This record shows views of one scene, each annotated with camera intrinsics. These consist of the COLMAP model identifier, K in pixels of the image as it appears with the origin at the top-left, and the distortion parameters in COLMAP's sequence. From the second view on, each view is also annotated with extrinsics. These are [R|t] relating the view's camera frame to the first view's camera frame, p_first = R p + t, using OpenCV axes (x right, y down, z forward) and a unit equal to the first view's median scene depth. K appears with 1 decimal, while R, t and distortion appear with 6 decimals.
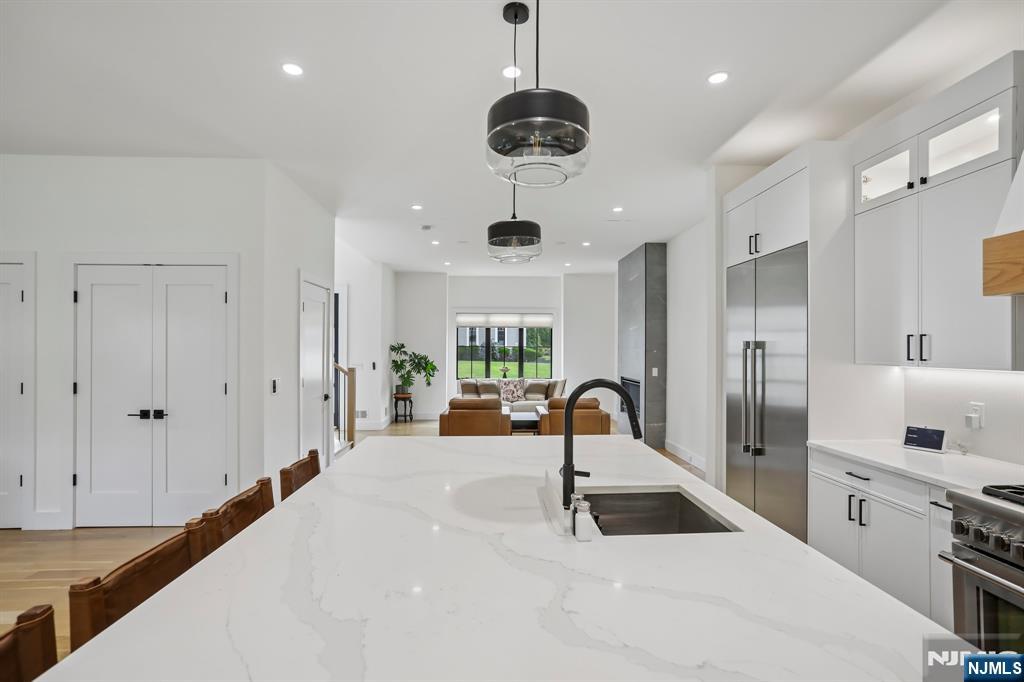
lens RADIAL K [[496.0, 0, 505.7], [0, 496.0, 339.7], [0, 0, 1]] dist [-0.052533, 0.032950]
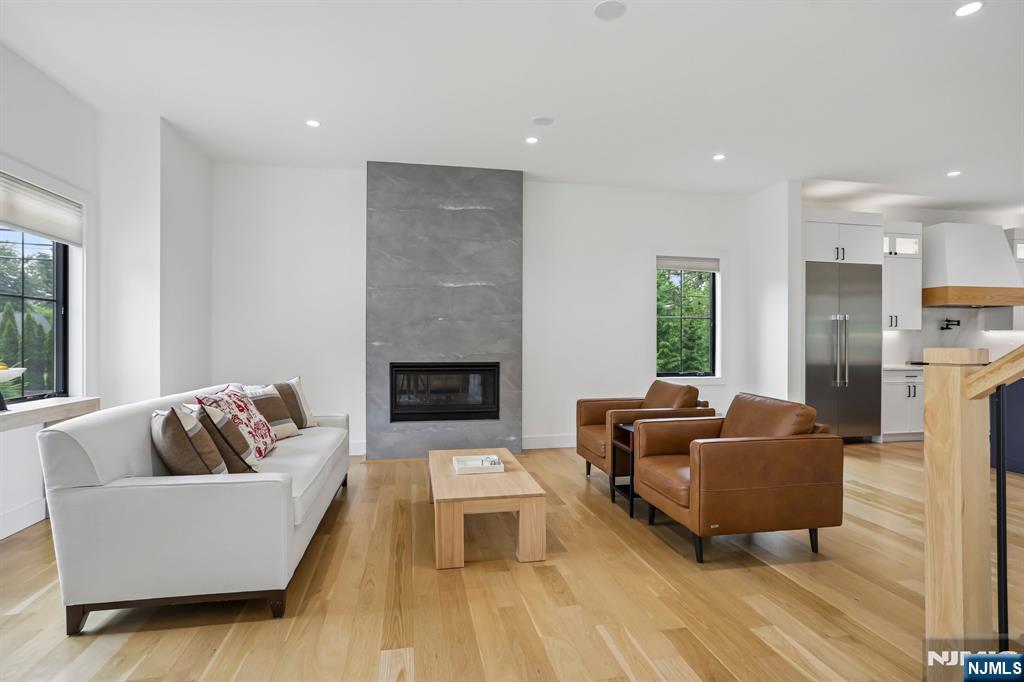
lens RADIAL K [[496.0, 0, 505.7], [0, 496.0, 339.7], [0, 0, 1]] dist [-0.052533, 0.032950]
pose [[-0.149287, 0.003096, 0.988789, -1.060538], [-0.017354, 0.999833, -0.005750, 0.130326], [-0.988642, -0.018018, -0.149208, 2.770978]]
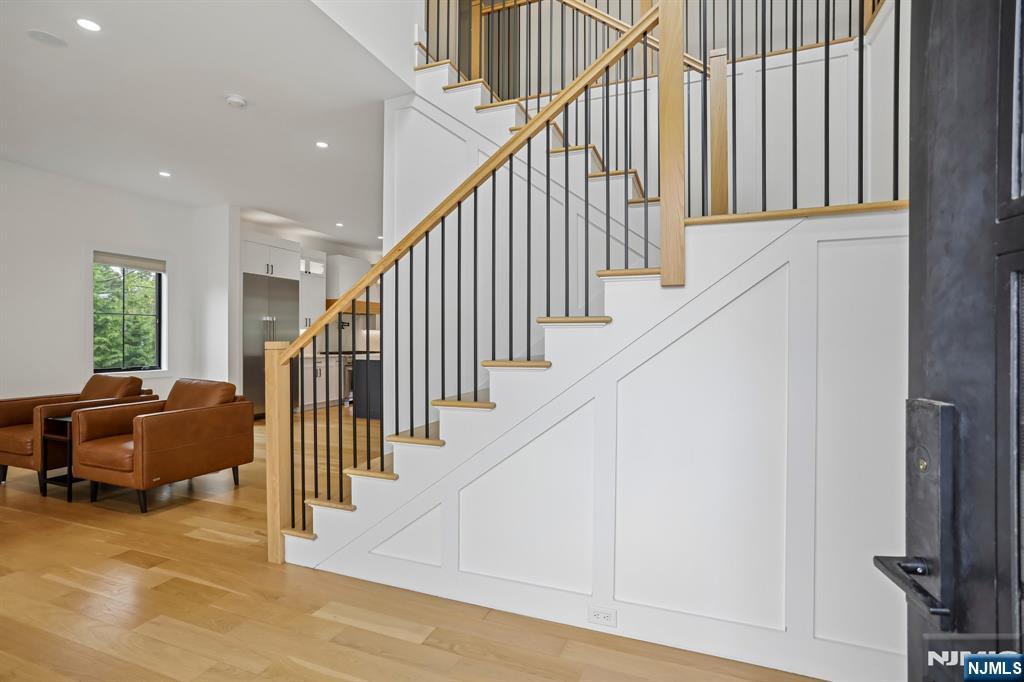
lens RADIAL K [[496.0, 0, 505.7], [0, 496.0, 339.7], [0, 0, 1]] dist [-0.052533, 0.032950]
pose [[-0.916661, -0.003766, 0.399648, -1.444398], [-0.008416, 0.999916, -0.009881, 0.130424], [-0.399577, -0.012421, -0.916616, 2.980679]]
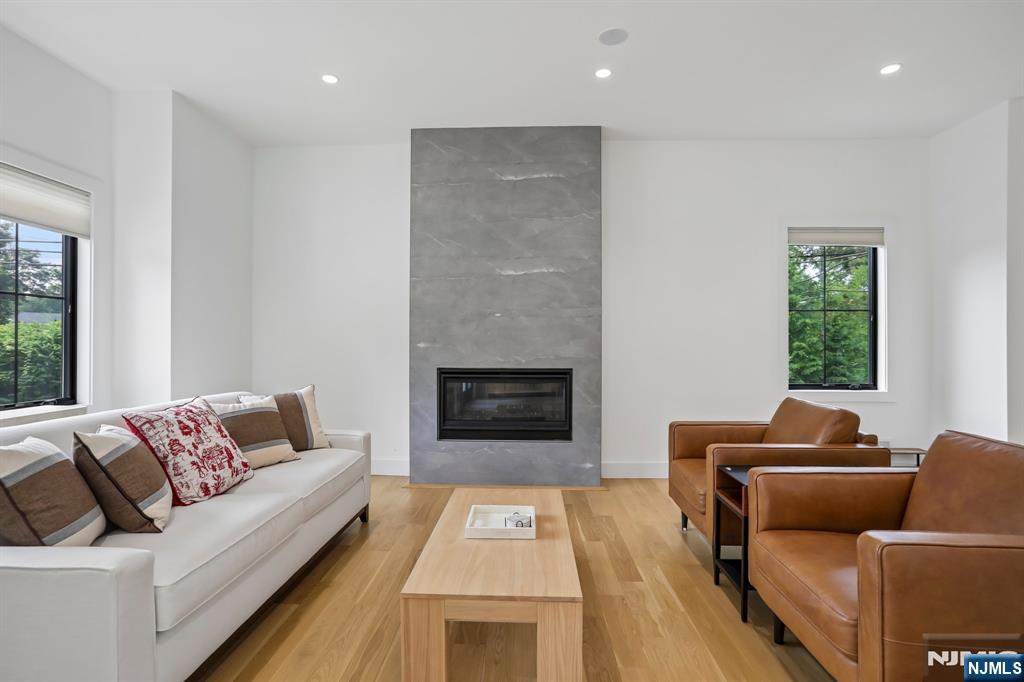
lens RADIAL K [[496.0, 0, 505.7], [0, 496.0, 339.7], [0, 0, 1]] dist [-0.052533, 0.032950]
pose [[0.079287, 0.005089, 0.996839, -0.722822], [-0.016294, 0.999860, -0.003809, 0.127716], [-0.996719, -0.015941, 0.079359, 2.606773]]
